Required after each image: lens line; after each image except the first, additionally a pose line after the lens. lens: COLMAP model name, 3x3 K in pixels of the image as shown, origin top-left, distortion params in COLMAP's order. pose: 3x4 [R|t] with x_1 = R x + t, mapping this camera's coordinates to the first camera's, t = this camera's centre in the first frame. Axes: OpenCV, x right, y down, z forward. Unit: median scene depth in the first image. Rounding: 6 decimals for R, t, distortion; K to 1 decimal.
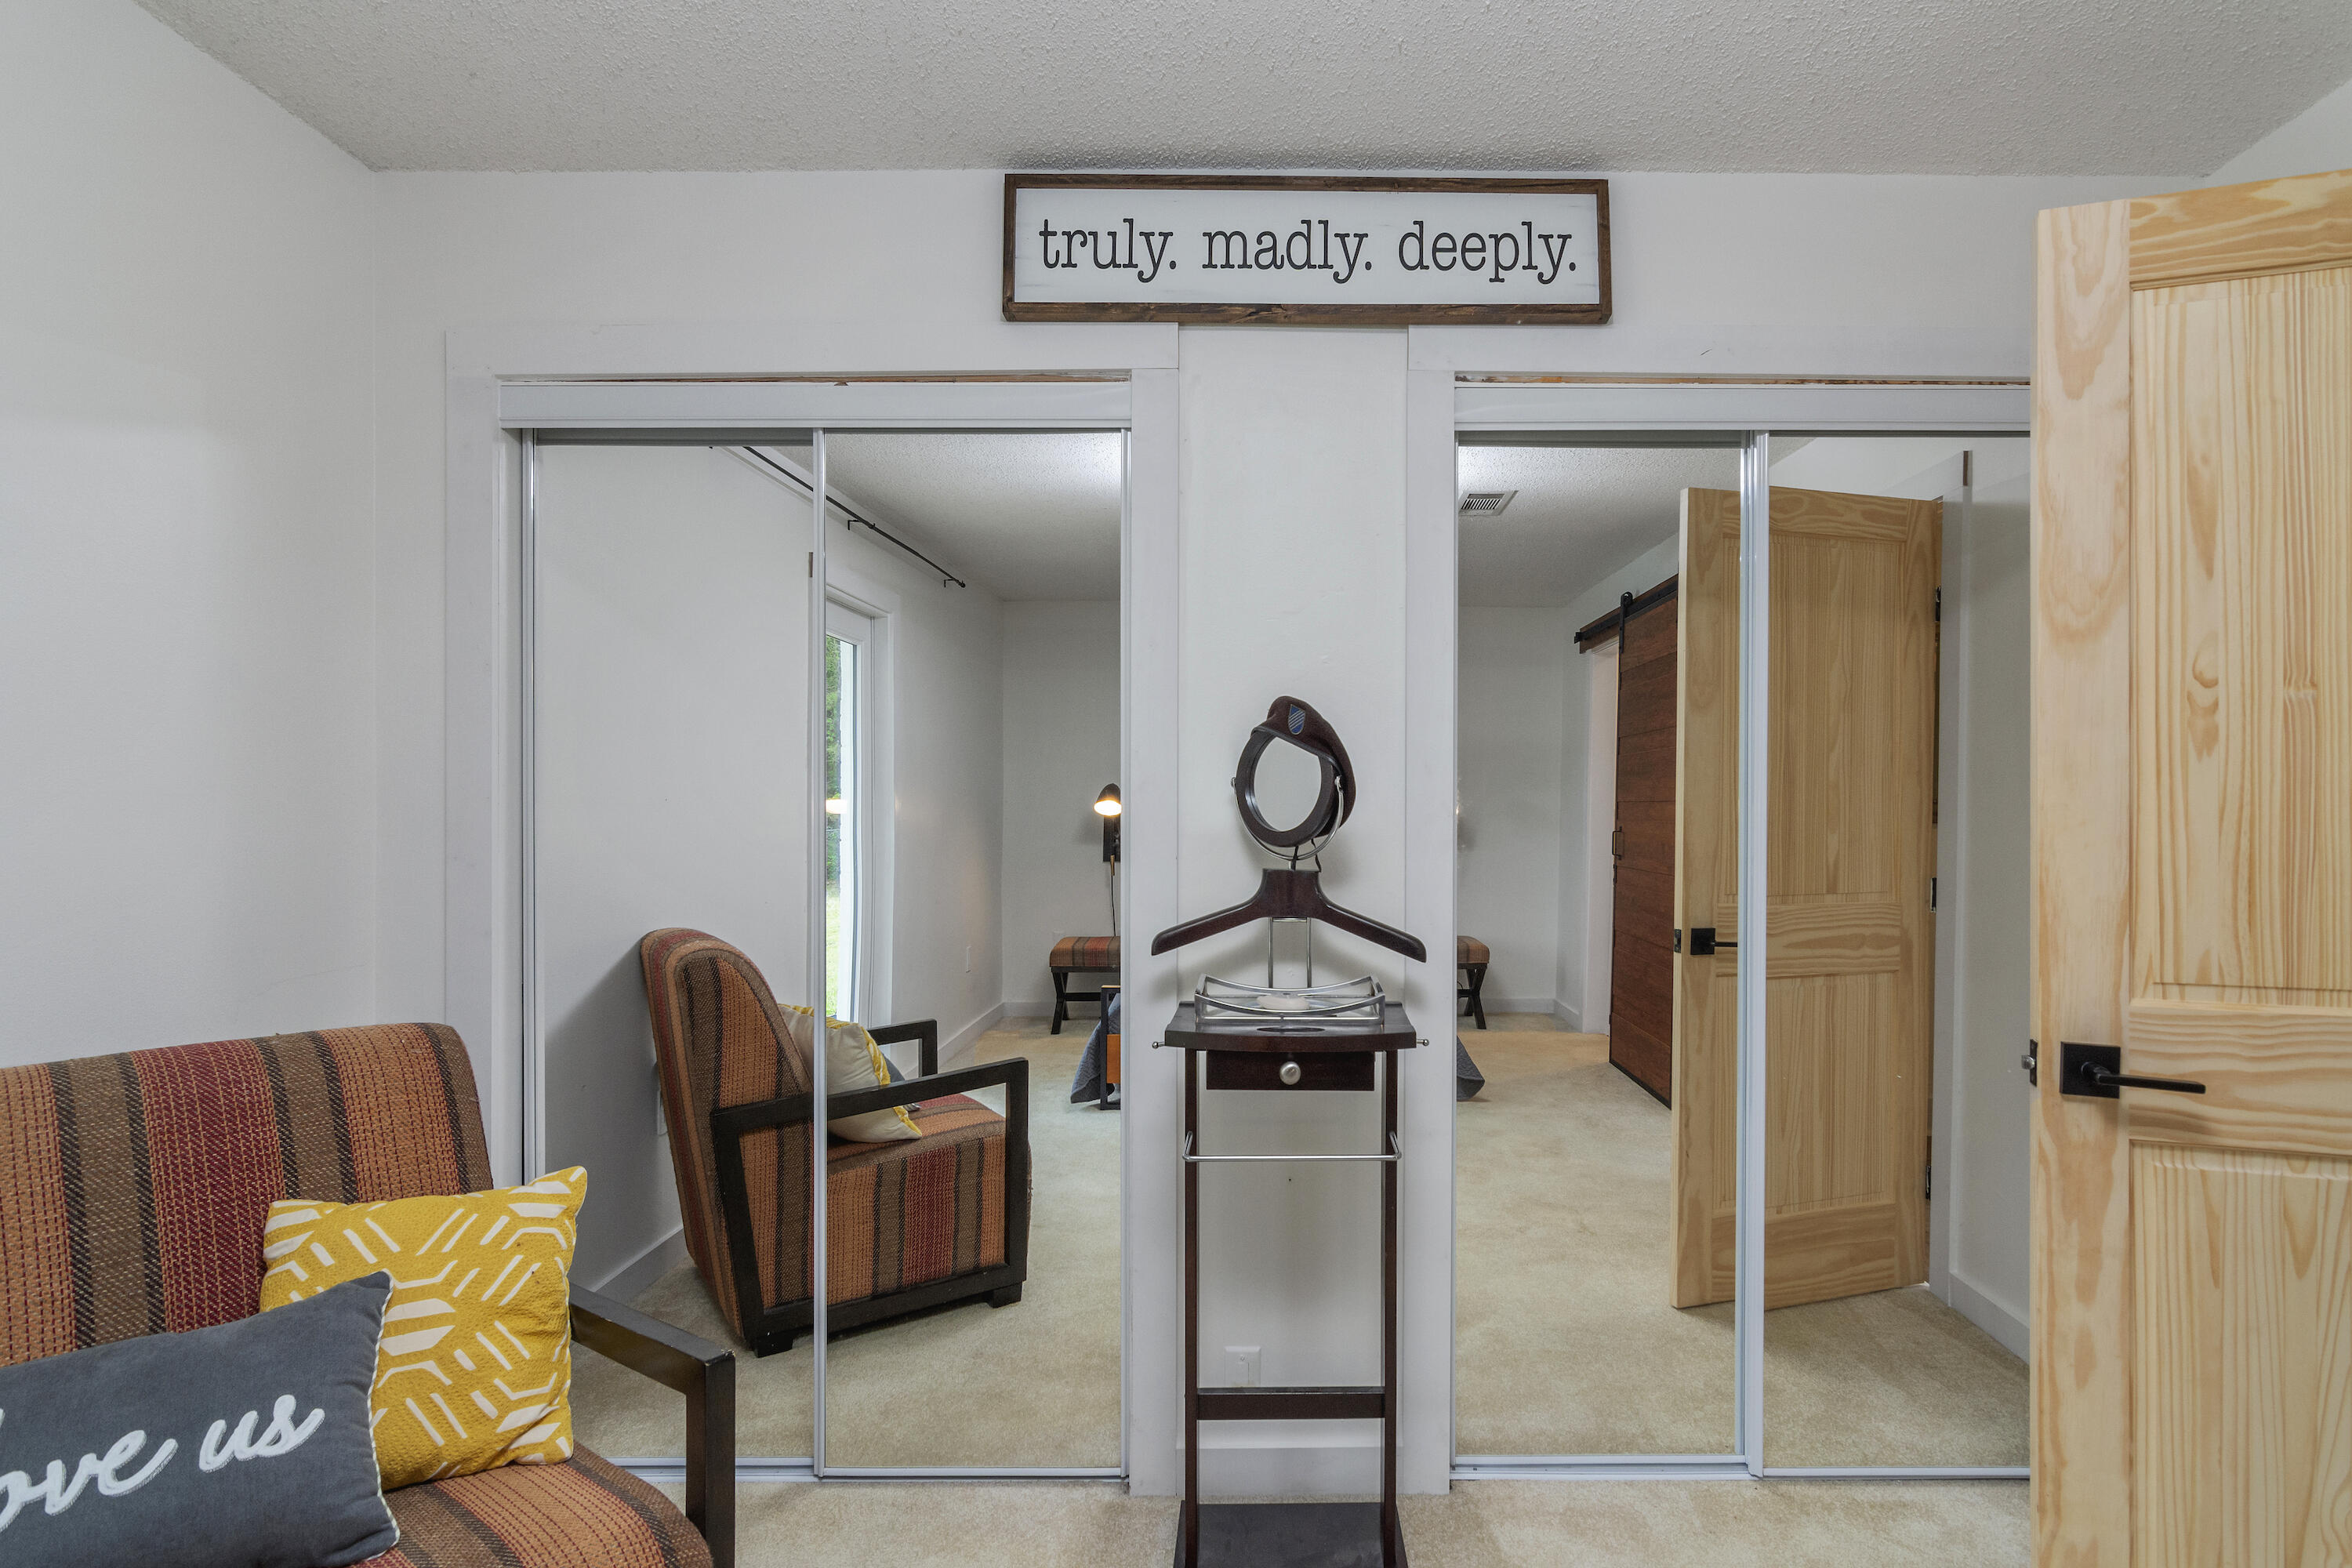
lens RADIAL K [[1144.0, 0, 1158.5], [0, 1144.0, 814.4], [0, 0, 1]] dist [-0.002487, 0.001157]
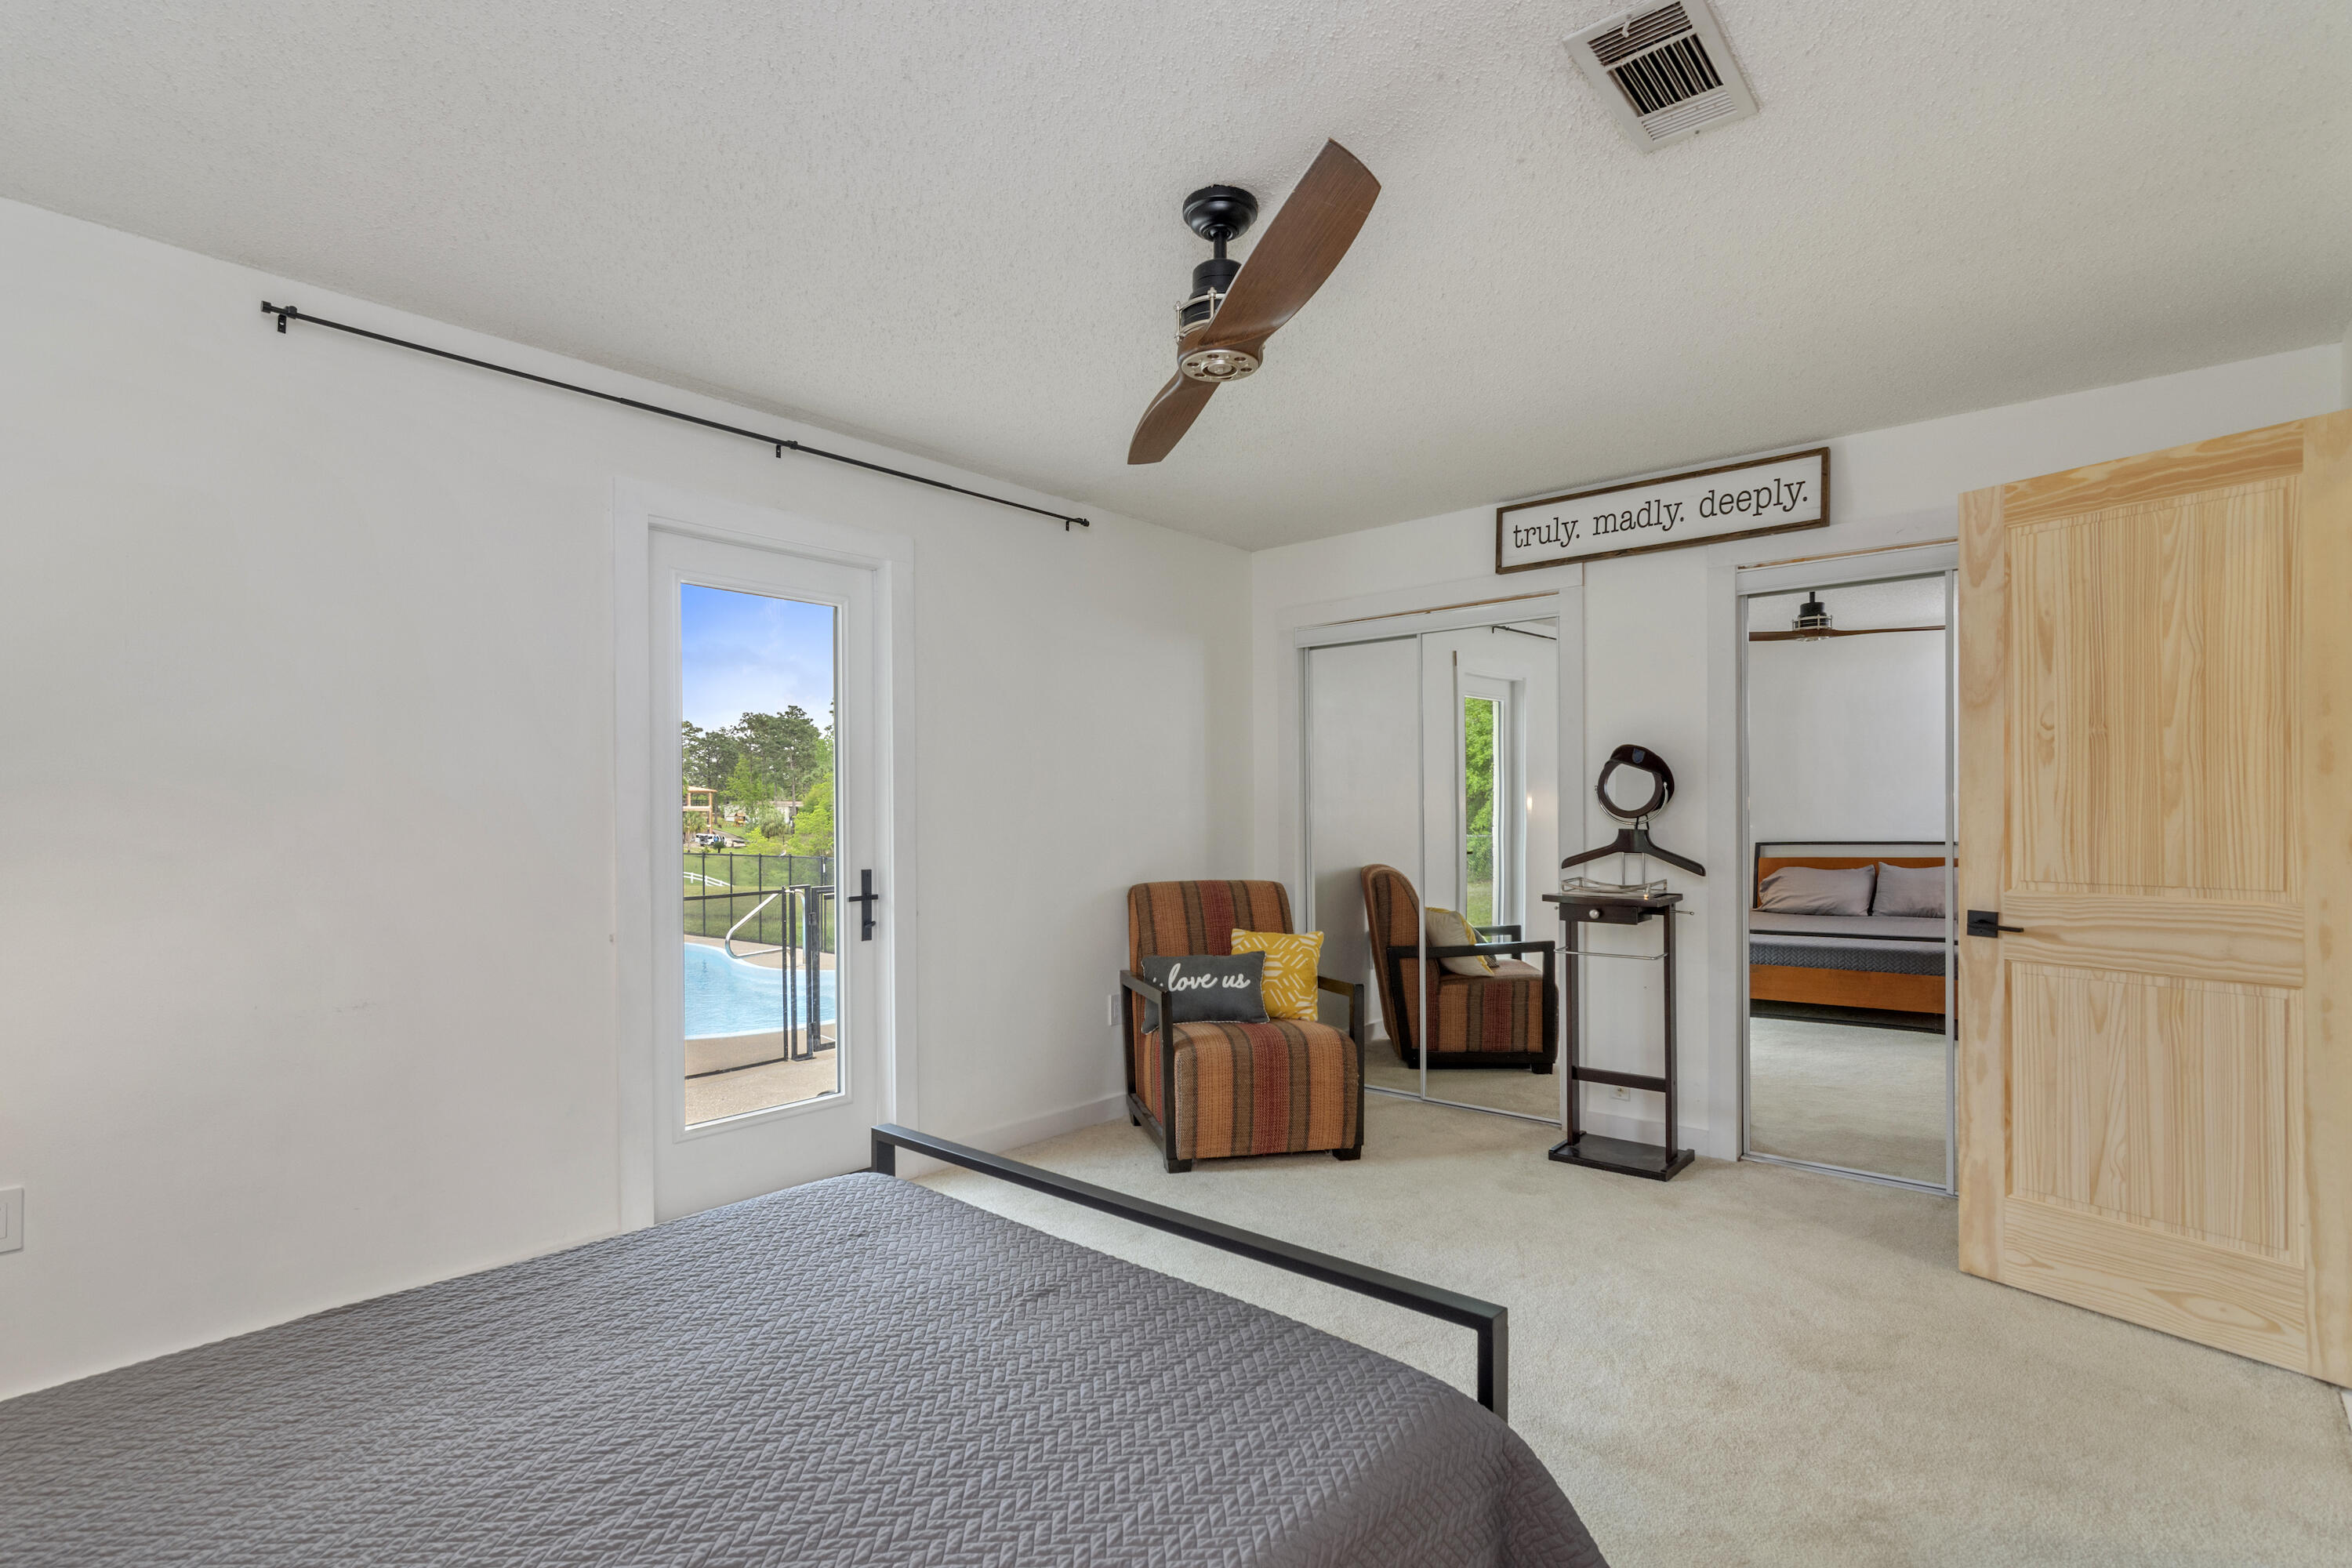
lens RADIAL K [[1144.0, 0, 1171.1], [0, 1144.0, 803.3], [0, 0, 1]] dist [-0.002487, 0.001157]
pose [[0.796870, -0.013273, -0.604005, 0.693710], [0.006896, 0.999893, -0.012875, 0.022702], [0.604112, 0.006094, 0.796876, -1.125427]]
